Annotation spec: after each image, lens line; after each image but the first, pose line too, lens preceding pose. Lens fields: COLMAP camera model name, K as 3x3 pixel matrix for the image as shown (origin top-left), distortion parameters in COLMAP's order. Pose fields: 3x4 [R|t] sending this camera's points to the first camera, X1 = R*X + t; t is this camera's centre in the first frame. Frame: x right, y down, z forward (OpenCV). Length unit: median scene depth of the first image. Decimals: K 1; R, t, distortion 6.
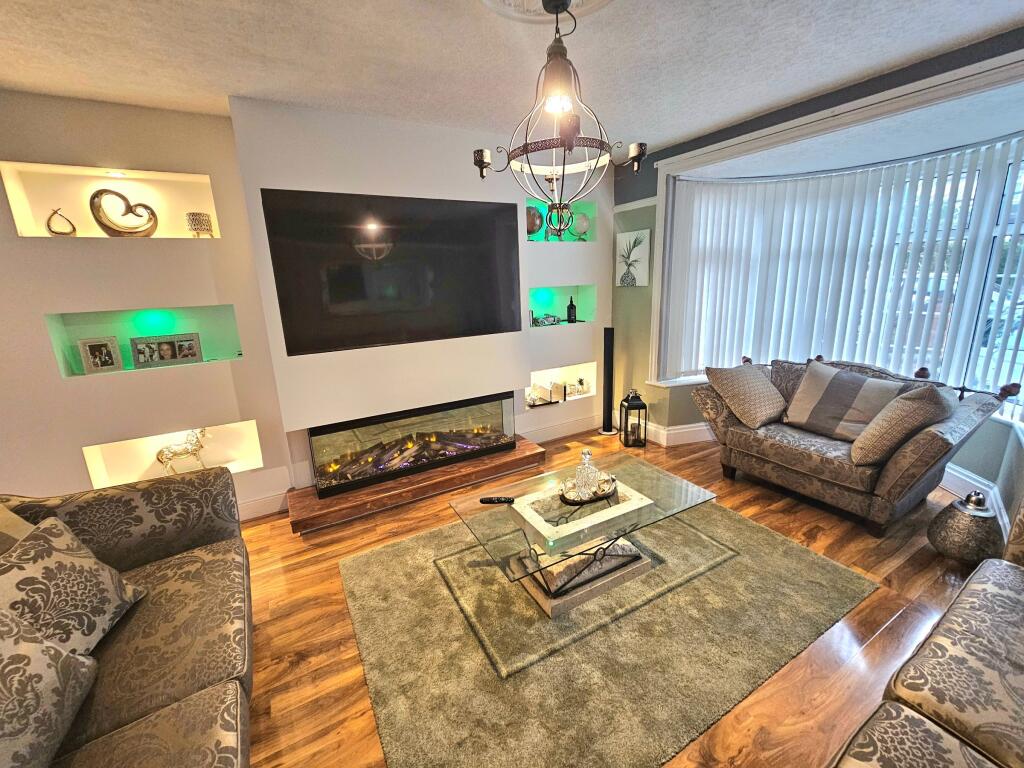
lens RADIAL K [[417.3, 0, 509.8], [0, 417.3, 375.6], [0, 0, 1]] dist [0.001376, 0.000070]
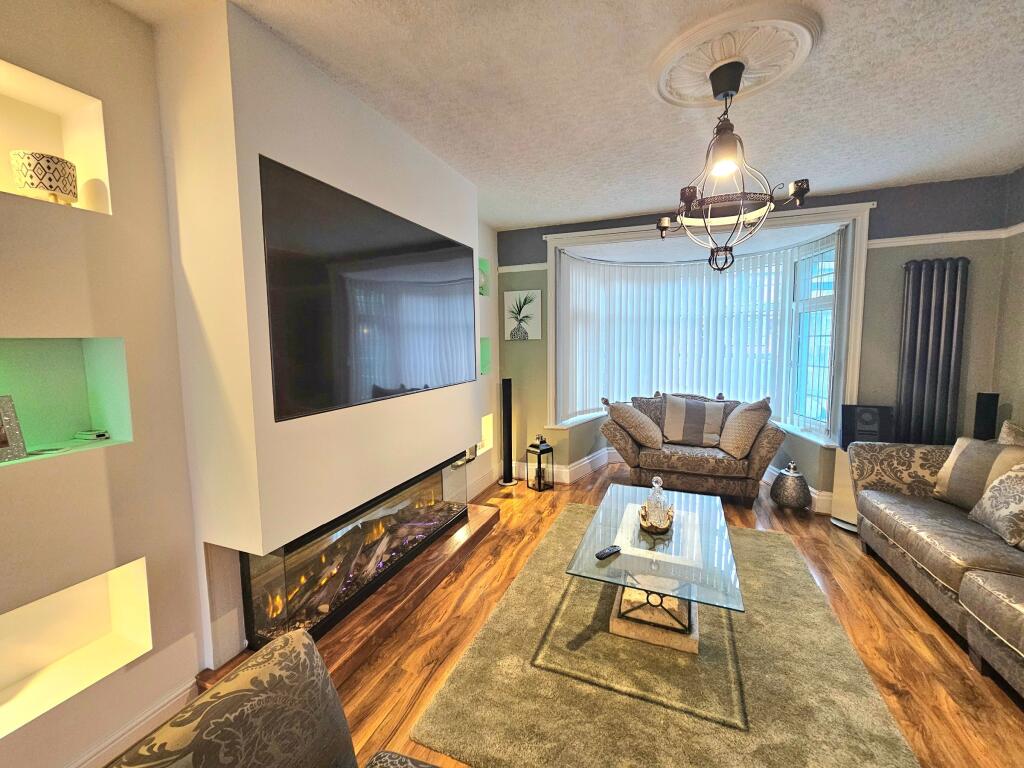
lens RADIAL K [[417.3, 0, 509.8], [0, 417.3, 375.6], [0, 0, 1]] dist [0.001376, 0.000070]
pose [[0.780349, -0.024511, 0.624863, -0.463868], [0.125244, 0.985112, -0.117766, 0.000564], [-0.612673, 0.170159, 0.771801, 0.225574]]
